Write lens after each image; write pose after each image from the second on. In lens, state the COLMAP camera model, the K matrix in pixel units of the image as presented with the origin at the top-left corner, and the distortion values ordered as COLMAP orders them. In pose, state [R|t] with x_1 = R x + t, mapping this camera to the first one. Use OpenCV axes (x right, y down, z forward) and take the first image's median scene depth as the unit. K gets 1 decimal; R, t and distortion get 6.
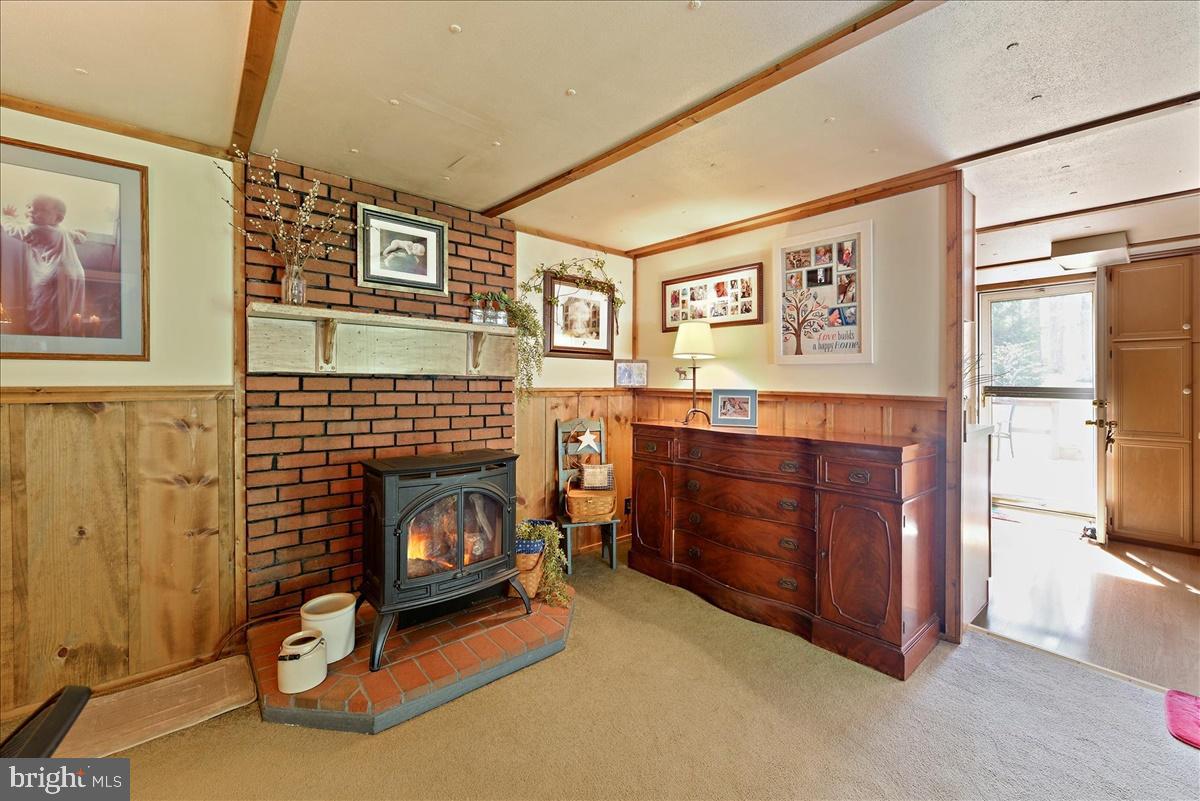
lens RADIAL K [[487.5, 0, 596.4], [0, 487.5, 390.9], [0, 0, 1]] dist [-0.001252, 0.000055]
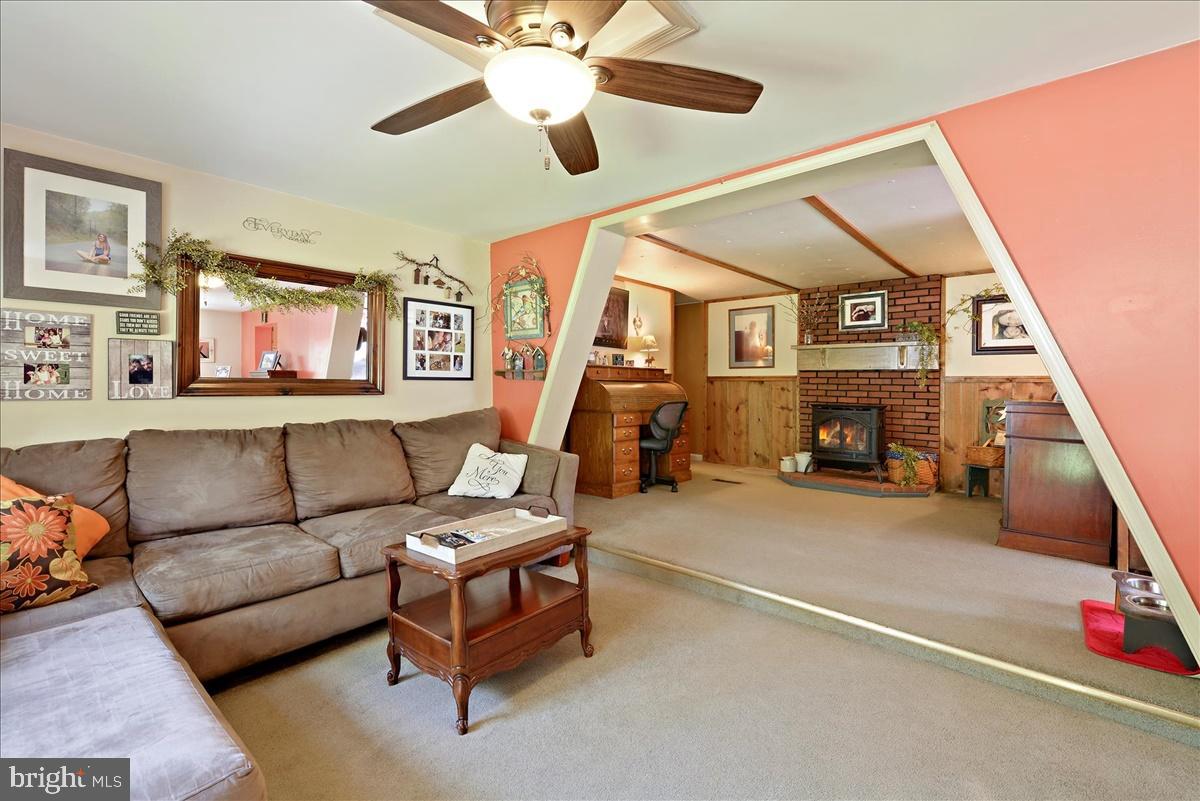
lens RADIAL K [[522.1, 0, 581.2], [0, 522.1, 380.3], [0, 0, 1]] dist [-0.003632, -0.000208]
pose [[0.133188, 0.003681, -0.991084, 1.691233], [-0.007184, 0.999970, 0.002749, 0.013962], [0.991065, 0.006754, 0.133211, -0.502018]]
